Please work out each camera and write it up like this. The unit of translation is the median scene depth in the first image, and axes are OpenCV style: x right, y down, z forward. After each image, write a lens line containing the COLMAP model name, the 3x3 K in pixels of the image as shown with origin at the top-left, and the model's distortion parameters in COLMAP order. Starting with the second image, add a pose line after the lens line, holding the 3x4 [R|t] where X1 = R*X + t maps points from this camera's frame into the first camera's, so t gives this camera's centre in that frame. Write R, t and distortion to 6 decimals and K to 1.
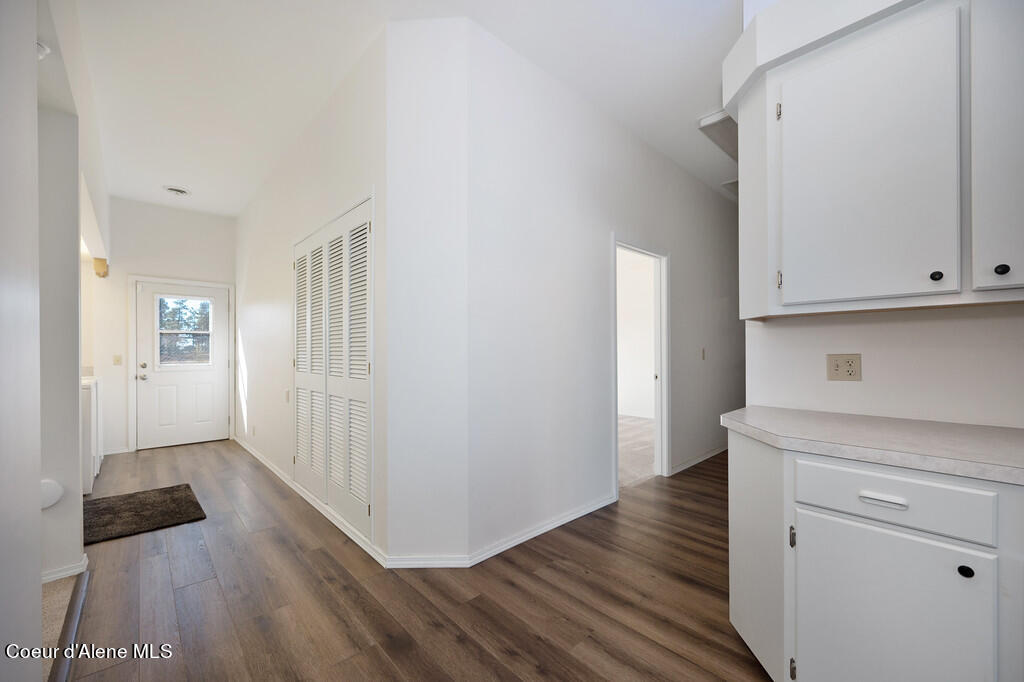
lens RADIAL K [[412.2, 0, 511.1], [0, 412.2, 343.4], [0, 0, 1]] dist [-0.001779, -0.000332]
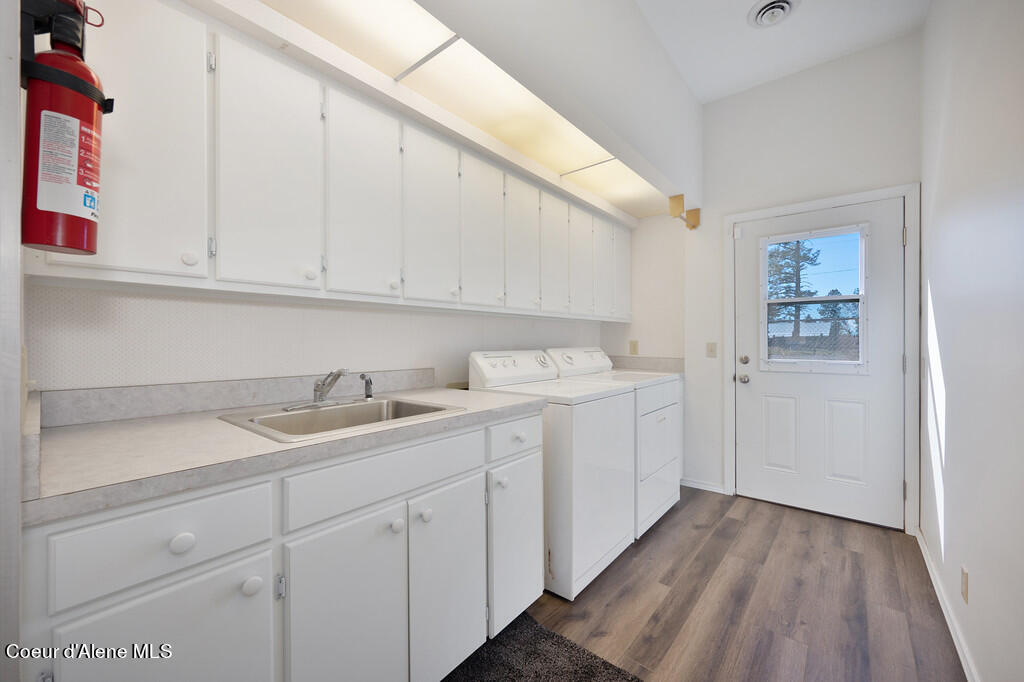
lens RADIAL K [[412.2, 0, 511.1], [0, 412.2, 343.4], [0, 0, 1]] dist [-0.001779, -0.000332]
pose [[0.155289, 0.009128, -0.987827, -0.342029], [0.012812, 0.999855, 0.011253, 0.018241], [0.987786, -0.014404, 0.155149, 0.561887]]
